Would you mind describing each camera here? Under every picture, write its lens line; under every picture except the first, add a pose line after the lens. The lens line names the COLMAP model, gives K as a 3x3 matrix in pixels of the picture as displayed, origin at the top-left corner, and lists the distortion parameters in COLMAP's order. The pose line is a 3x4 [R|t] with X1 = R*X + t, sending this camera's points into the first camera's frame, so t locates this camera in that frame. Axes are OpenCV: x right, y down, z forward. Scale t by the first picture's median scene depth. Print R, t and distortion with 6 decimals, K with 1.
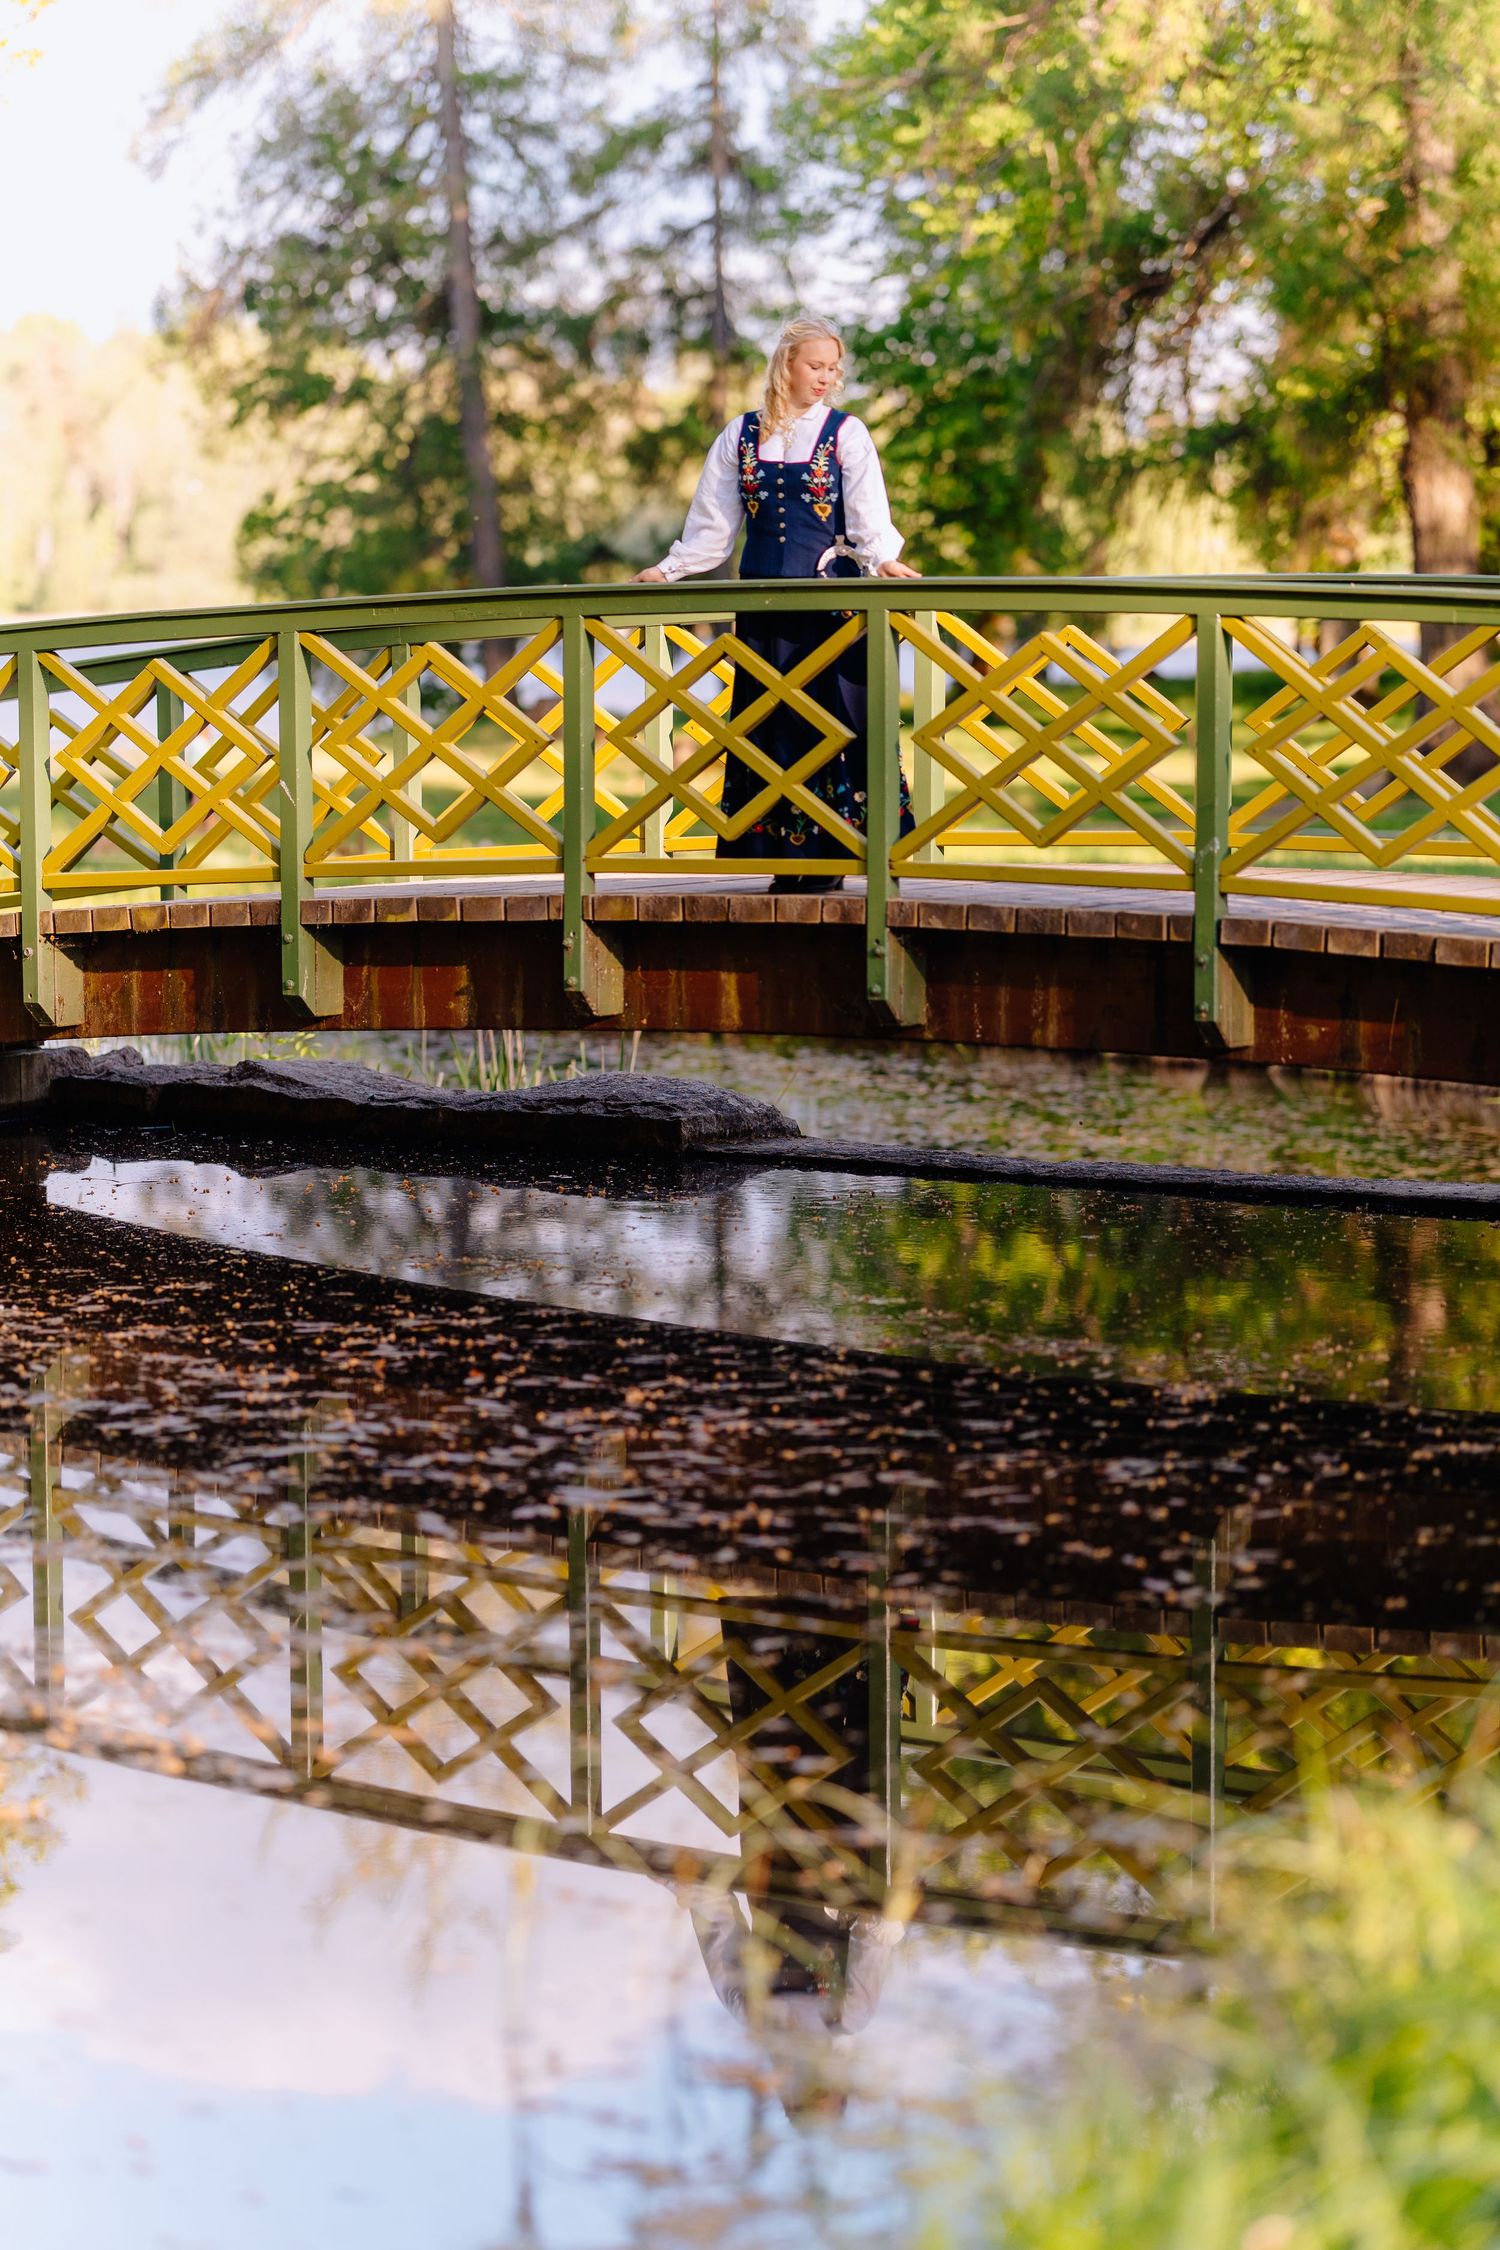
lens RADIAL K [[5664.1, 0, 757.0], [0, 5664.1, 1333.4], [0, 0, 1]] dist [0.007927, -0.351540]
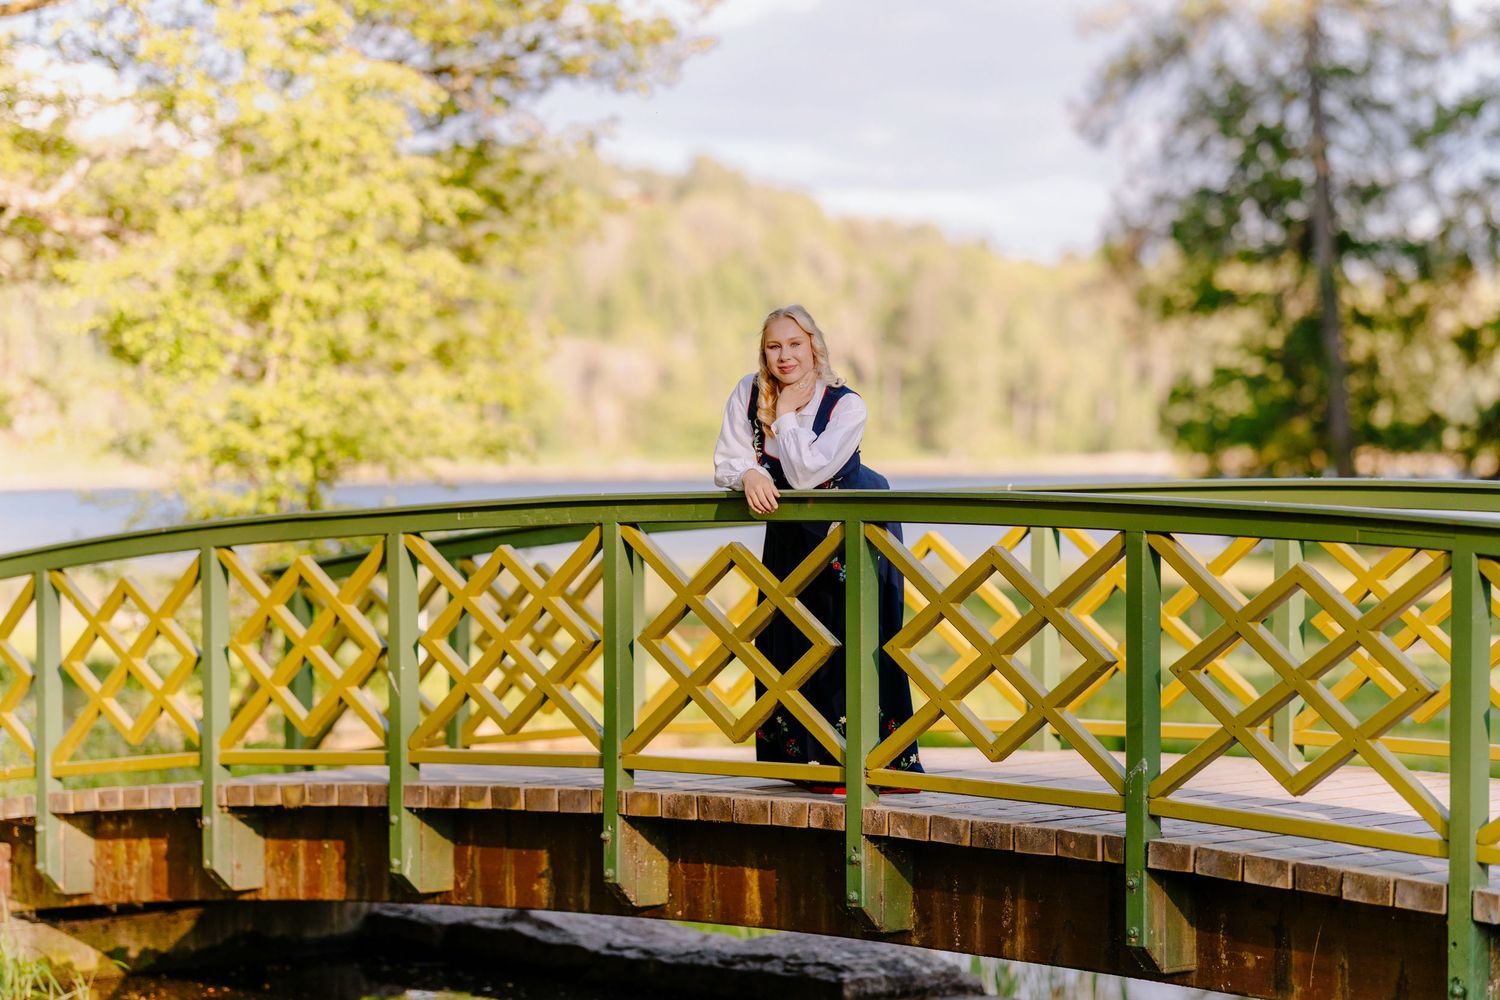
lens RADIAL K [[3776.1, 0, 955.1], [0, 3776.1, 500.4], [0, 0, 1]] dist [0.007927, -0.351540]
pose [[0.975083, 0.002400, -0.221829, 0.173049], [-0.026894, 0.993845, -0.107466, -0.054537], [0.220205, 0.110754, 0.969146, 0.320526]]
